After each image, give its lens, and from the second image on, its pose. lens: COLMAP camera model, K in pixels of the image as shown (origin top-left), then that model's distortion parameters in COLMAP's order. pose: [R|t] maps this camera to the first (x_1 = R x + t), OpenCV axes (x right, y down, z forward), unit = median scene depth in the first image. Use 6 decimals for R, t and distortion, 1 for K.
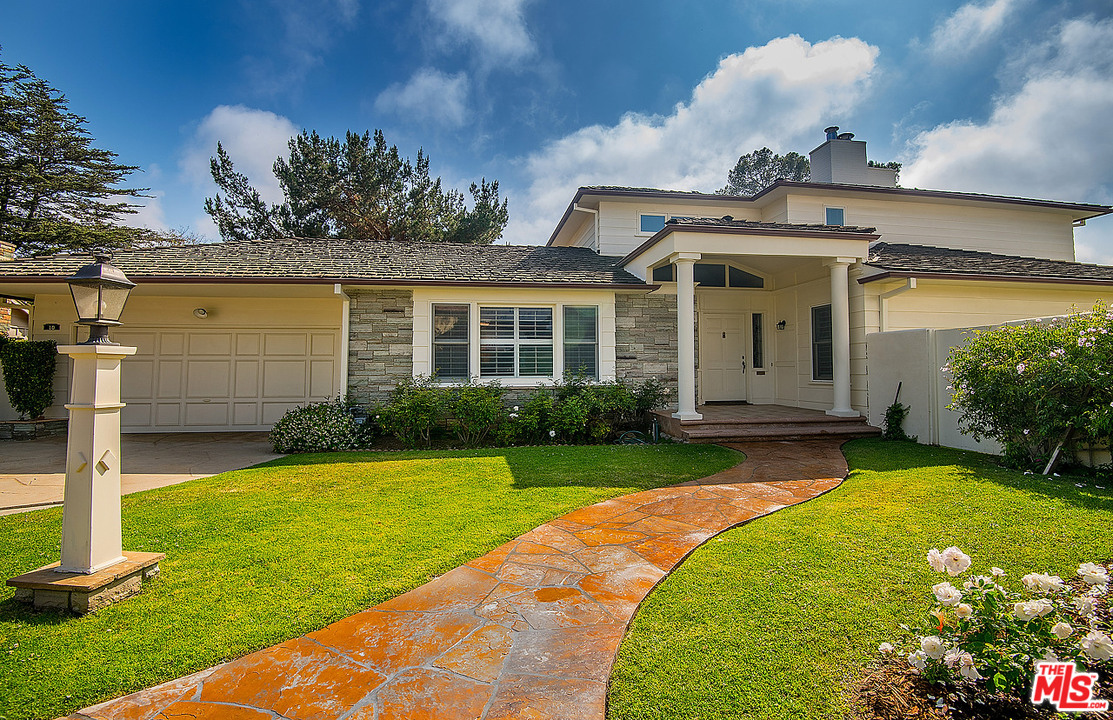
lens RADIAL K [[515.8, 0, 557.4], [0, 515.8, 345.4], [0, 0, 1]] dist [0.000958, -0.026461]
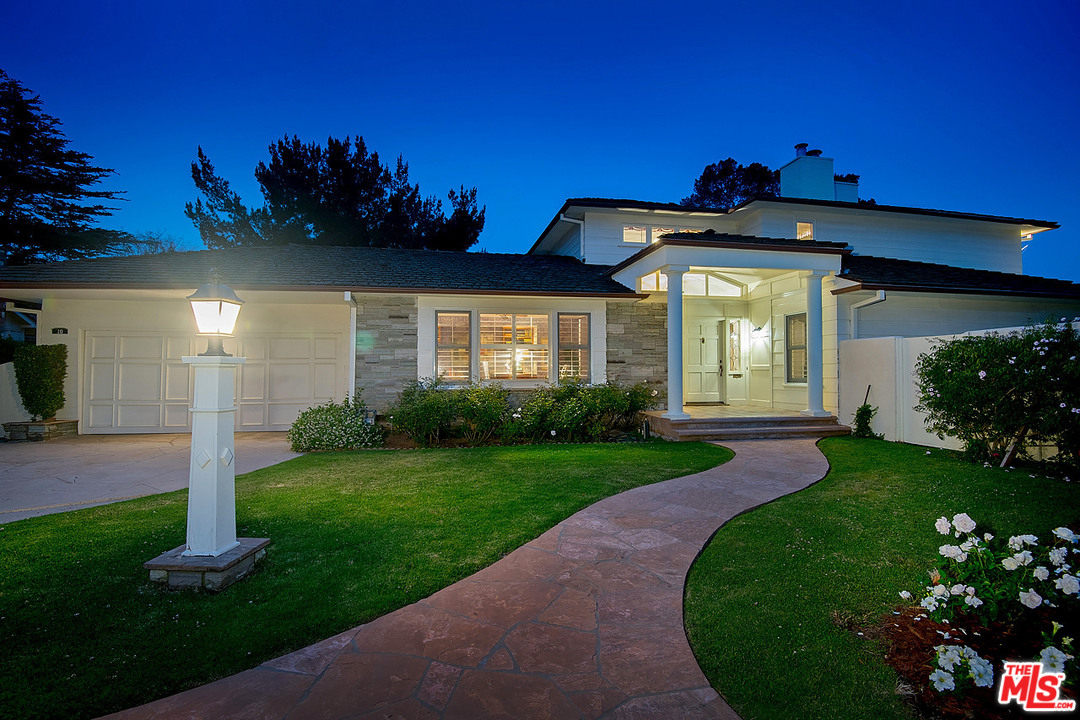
lens RADIAL K [[504.5, 0, 540.0], [0, 504.5, 360.0], [0, 0, 1]] dist [-0.002041, -0.024642]
pose [[0.999377, 0.002418, 0.035197, -0.024584], [-0.003303, 0.999679, 0.025123, -0.002292], [-0.035125, -0.025223, 0.999065, -0.015702]]
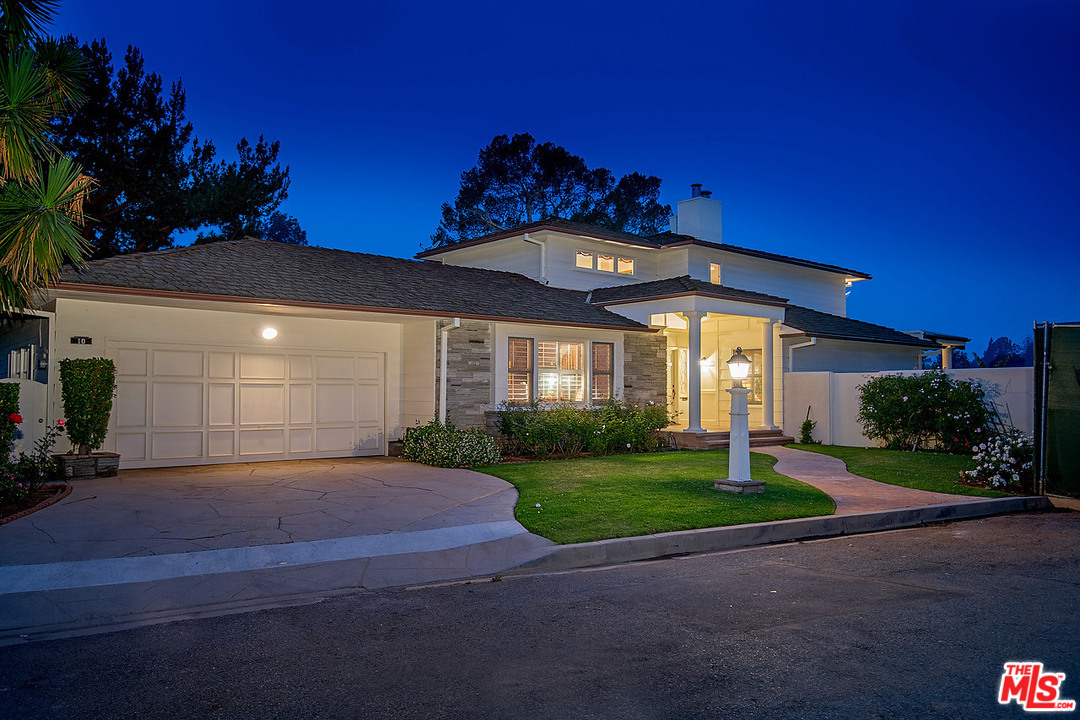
lens RADIAL K [[771.5, 0, 540.0], [0, 771.5, 360.0], [0, 0, 1]] dist [0.040393, -0.001476]
pose [[0.853703, 0.030352, 0.519875, -0.401505], [-0.032490, 0.999460, -0.004999, -0.009022], [-0.519746, -0.012623, 0.854228, -0.180994]]
